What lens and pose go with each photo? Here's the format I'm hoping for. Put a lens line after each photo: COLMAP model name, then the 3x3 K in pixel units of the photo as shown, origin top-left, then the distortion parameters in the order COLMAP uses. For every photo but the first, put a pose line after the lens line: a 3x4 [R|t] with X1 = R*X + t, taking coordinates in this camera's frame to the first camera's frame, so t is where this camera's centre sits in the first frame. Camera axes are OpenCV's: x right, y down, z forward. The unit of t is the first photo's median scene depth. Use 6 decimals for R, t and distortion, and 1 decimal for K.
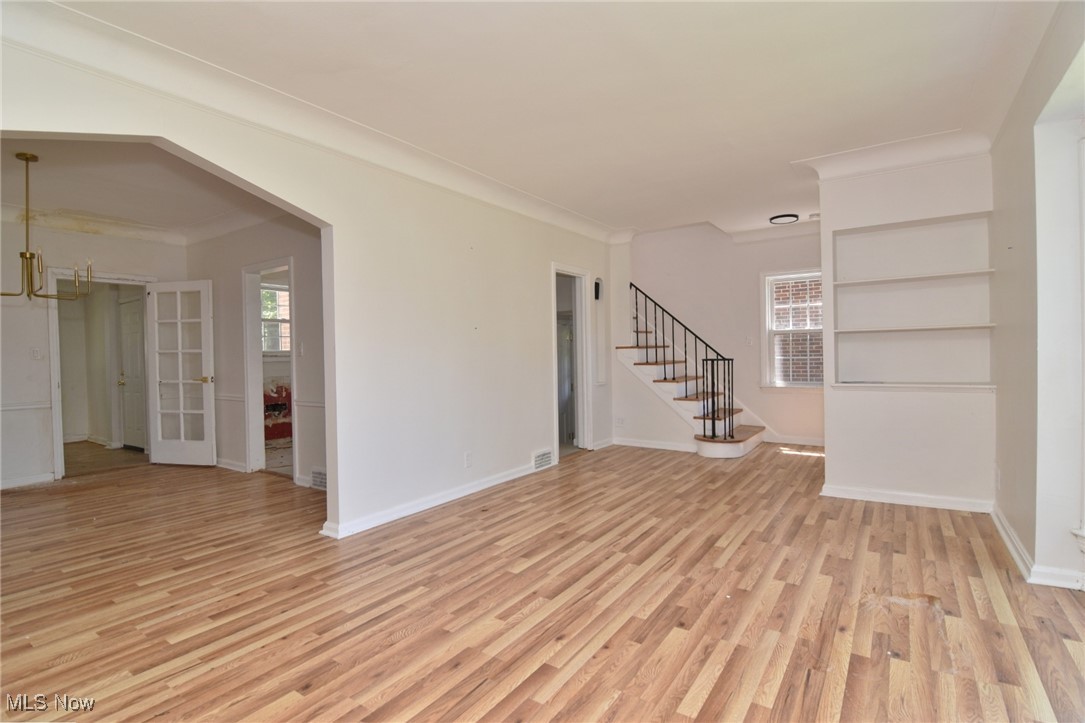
lens RADIAL K [[531.7, 0, 556.0], [0, 531.7, 317.9], [0, 0, 1]] dist [-0.004115, -0.003974]
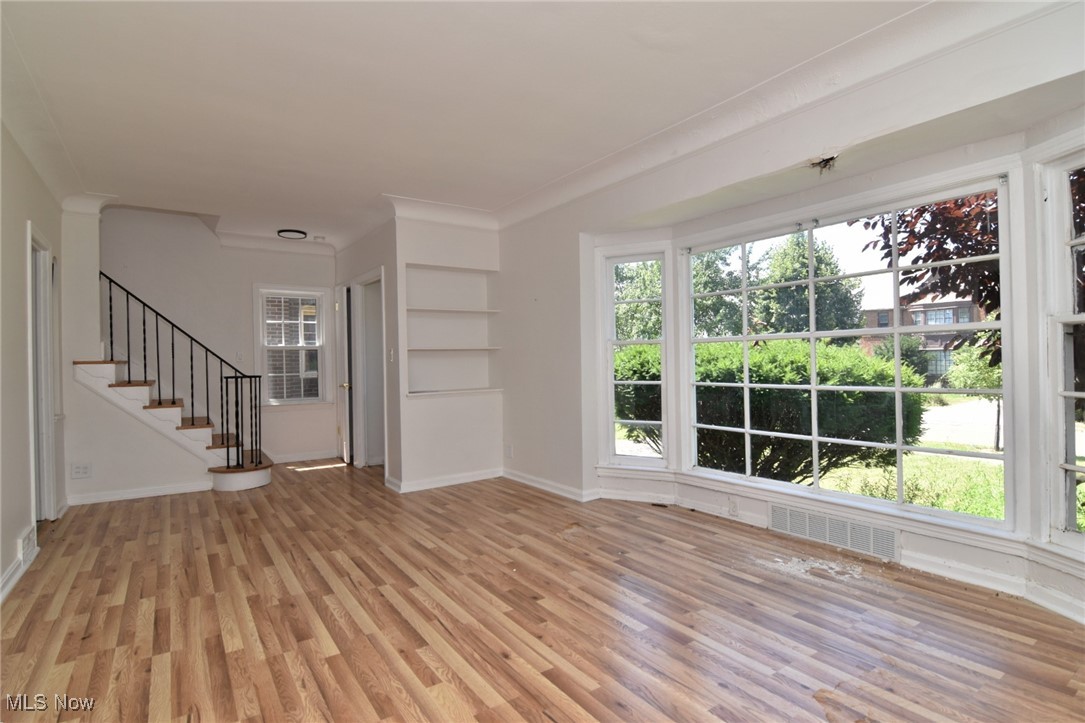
lens RADIAL K [[531.7, 0, 542.5], [0, 531.7, 361.3], [0, 0, 1]] dist [-0.004115, -0.003974]
pose [[0.366885, 0.012627, 0.930180, -0.569773], [-0.054305, 0.998493, 0.007865, 0.032308], [-0.928680, -0.053399, 0.367018, 0.391340]]
